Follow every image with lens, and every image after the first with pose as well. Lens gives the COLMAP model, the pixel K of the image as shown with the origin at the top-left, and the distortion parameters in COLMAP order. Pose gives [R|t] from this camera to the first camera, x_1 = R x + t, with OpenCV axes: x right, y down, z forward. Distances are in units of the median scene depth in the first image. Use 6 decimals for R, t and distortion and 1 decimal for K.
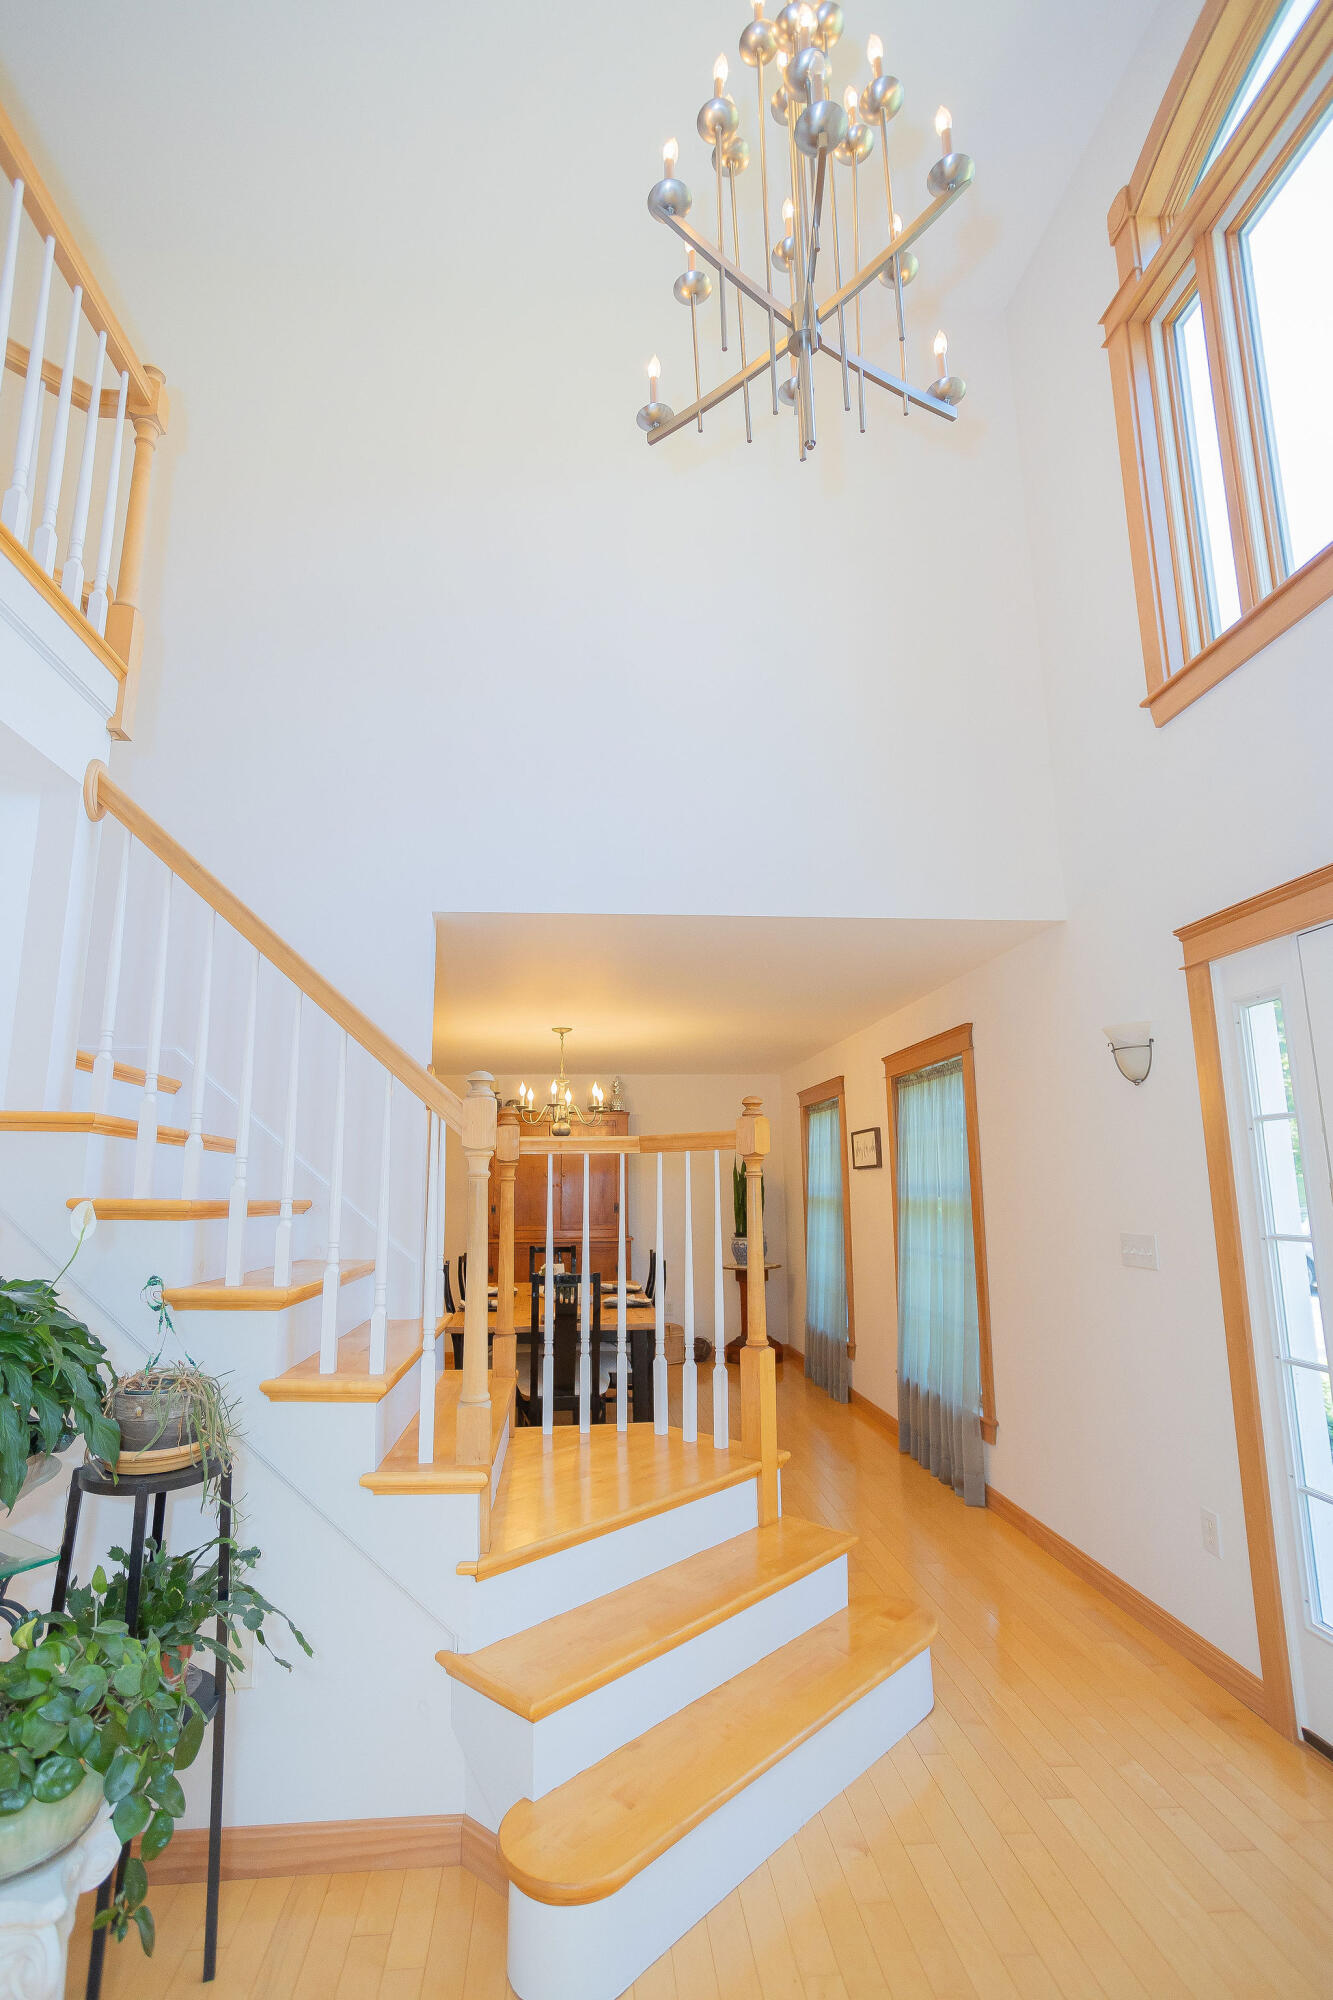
lens RADIAL K [[979.6, 0, 666.5], [0, 979.6, 1000.0], [0, 0, 1]] dist [-0.000315, -0.000096]
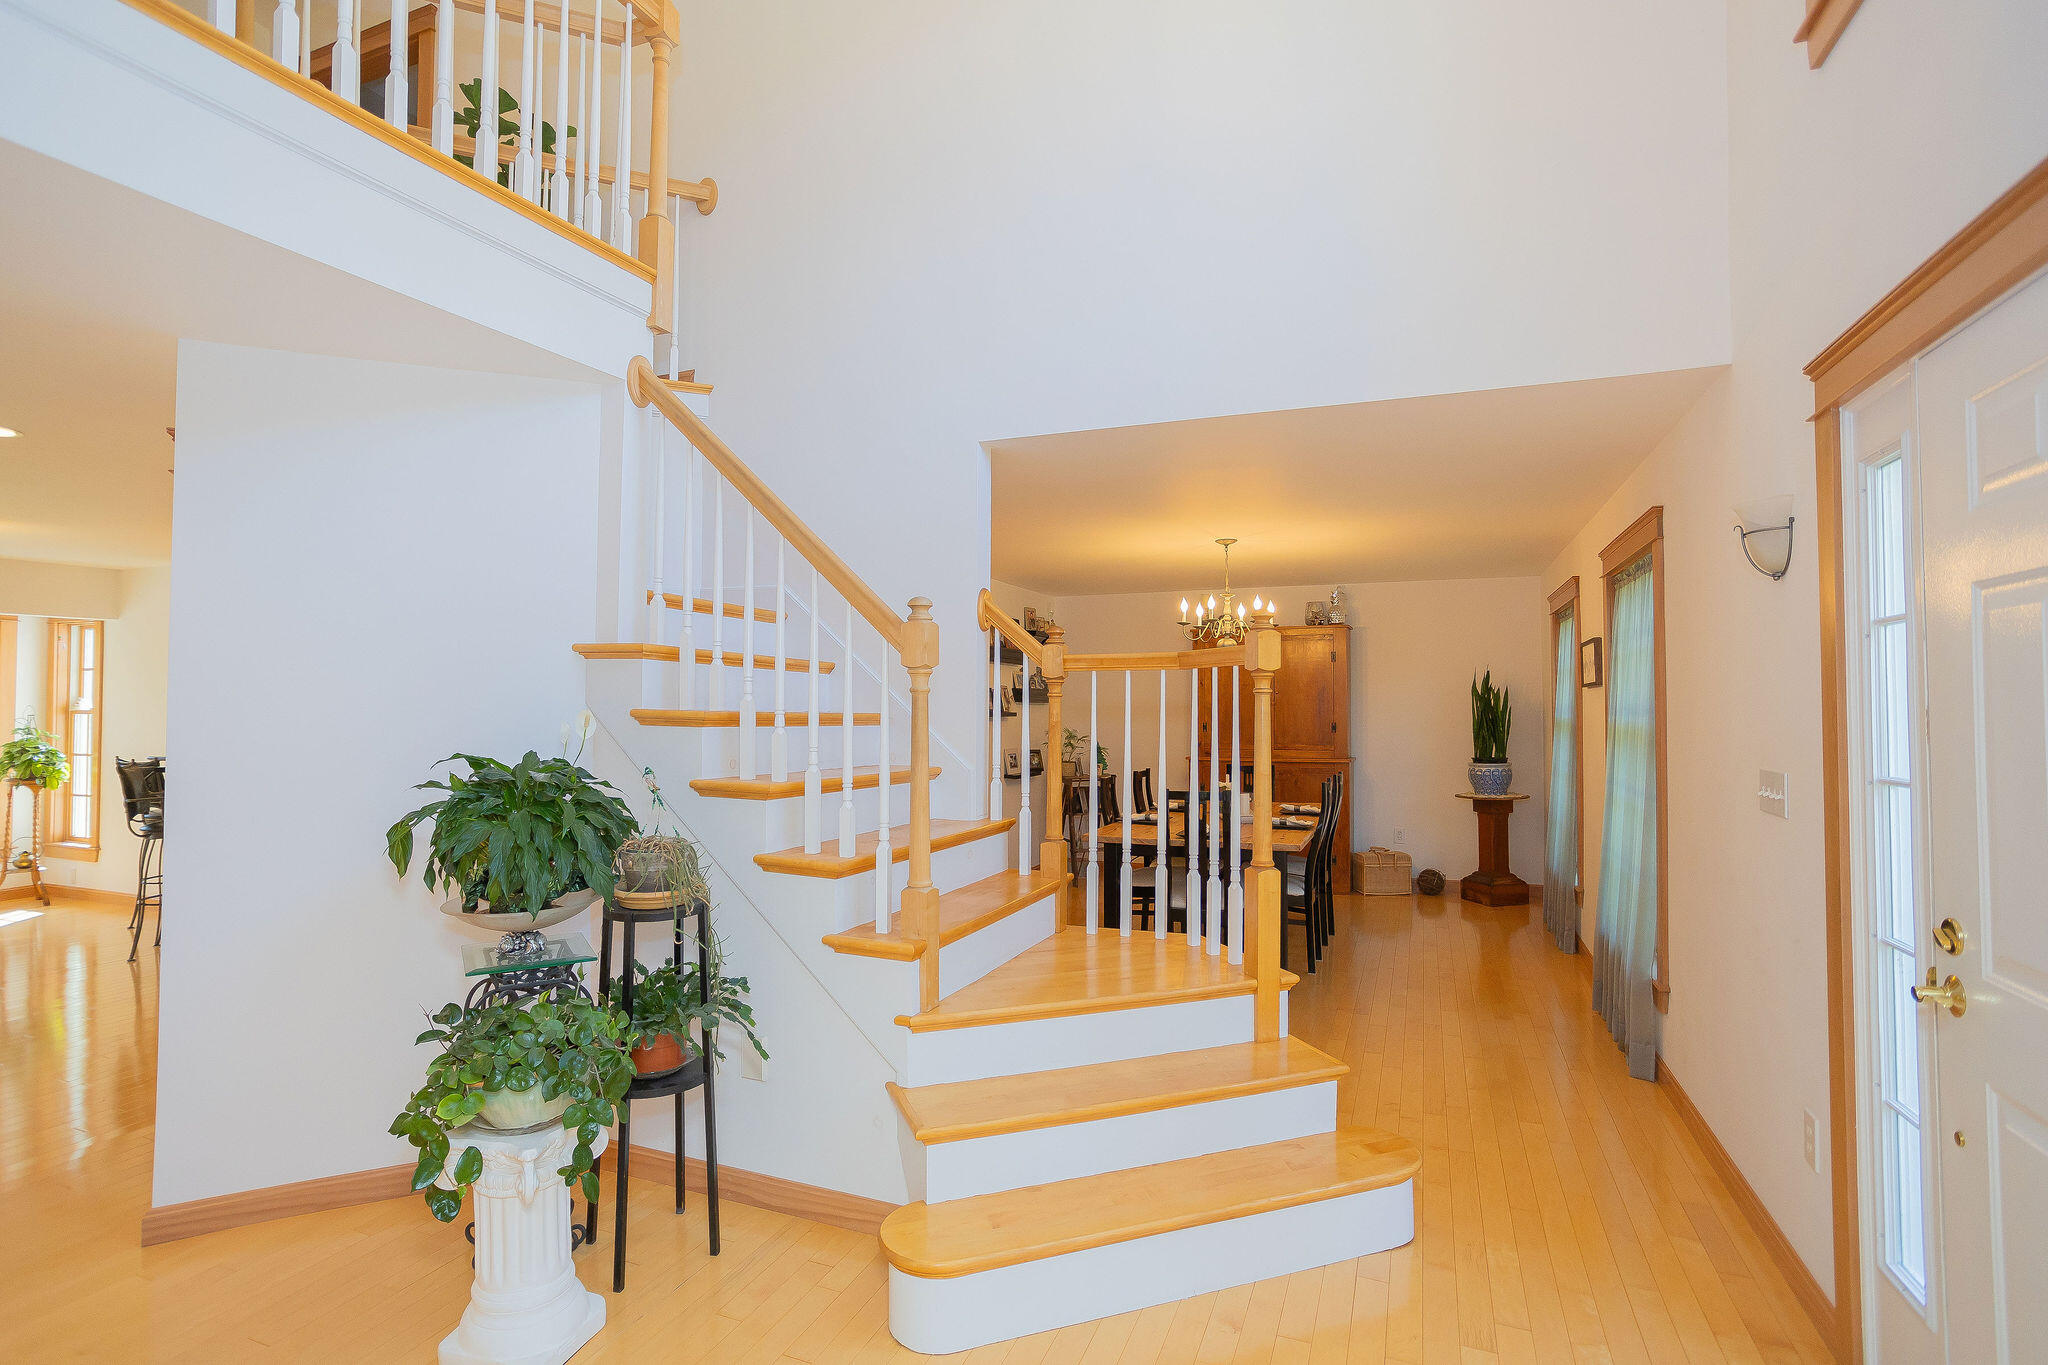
lens RADIAL K [[1036.8, 0, 1015.3], [0, 1036.8, 668.4], [0, 0, 1]] dist [-0.026975, 0.024289]
pose [[0.882283, -0.004818, -0.470695, 0.375406], [0.077431, 0.987811, 0.135029, 0.002035], [0.464308, -0.155580, 0.871902, 0.030936]]
